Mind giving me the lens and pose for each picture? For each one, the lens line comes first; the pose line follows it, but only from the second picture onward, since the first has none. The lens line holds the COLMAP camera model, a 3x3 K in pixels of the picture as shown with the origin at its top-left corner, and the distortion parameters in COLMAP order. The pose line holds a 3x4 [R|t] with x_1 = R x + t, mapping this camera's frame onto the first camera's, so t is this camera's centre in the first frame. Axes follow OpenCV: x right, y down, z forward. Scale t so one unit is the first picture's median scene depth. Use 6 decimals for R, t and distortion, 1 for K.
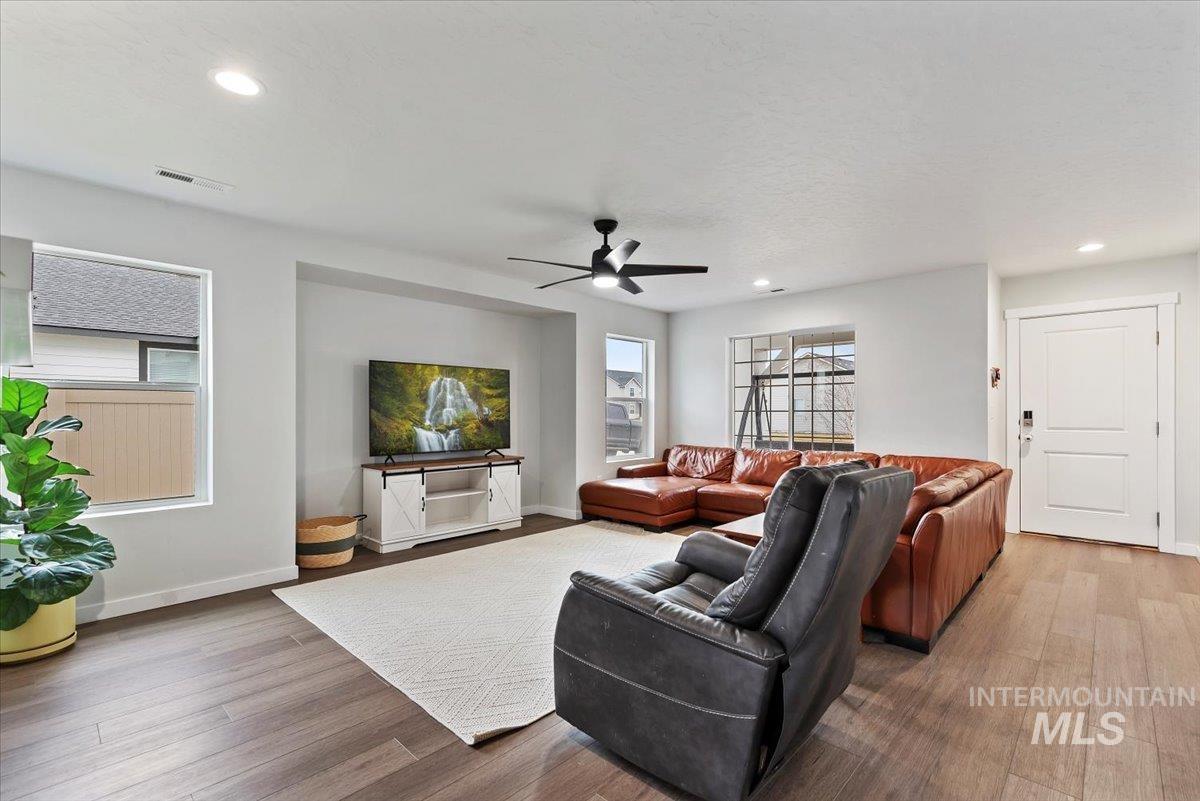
lens RADIAL K [[522.5, 0, 606.3], [0, 522.5, 406.3], [0, 0, 1]] dist [-0.000957, -0.000784]
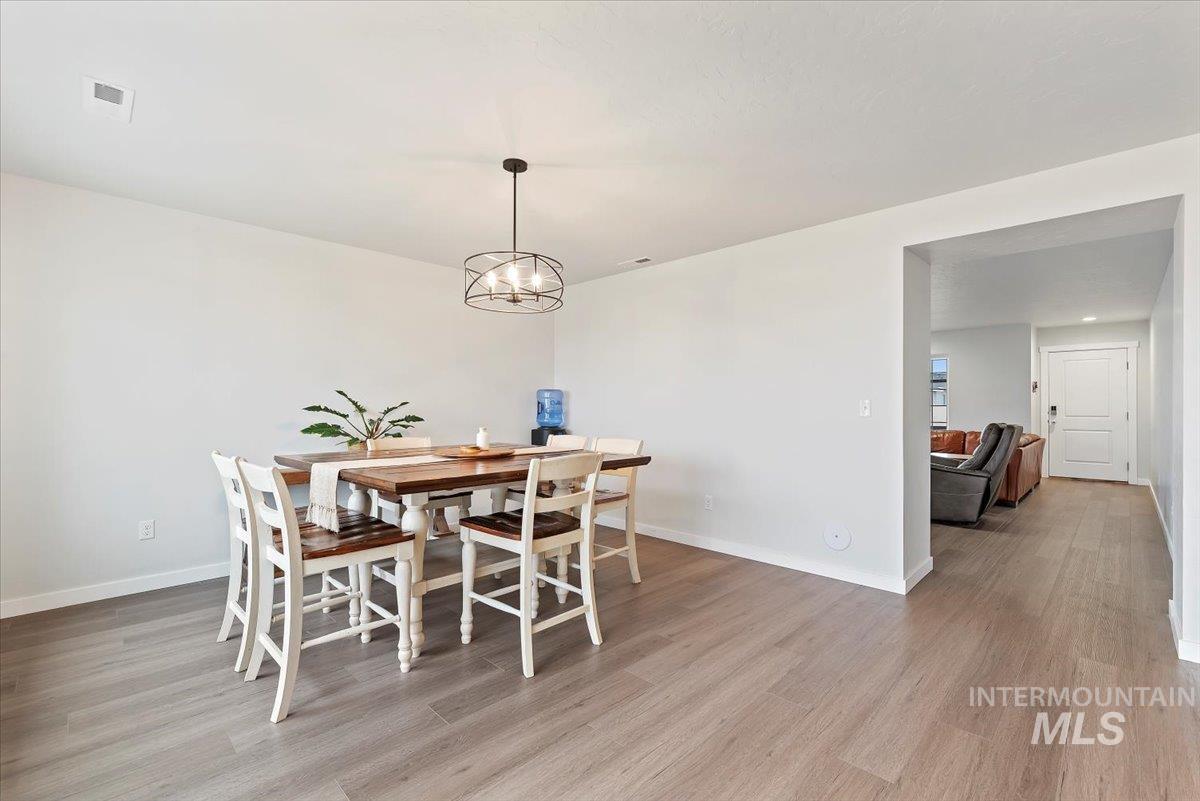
lens RADIAL K [[522.5, 0, 597.6], [0, 522.5, 401.0], [0, 0, 1]] dist [-0.000957, -0.000784]
pose [[0.999630, -0.001816, -0.027149, -0.709597], [0.001890, 0.999995, 0.002678, -0.016743], [0.027144, -0.002728, 0.999628, -0.832812]]
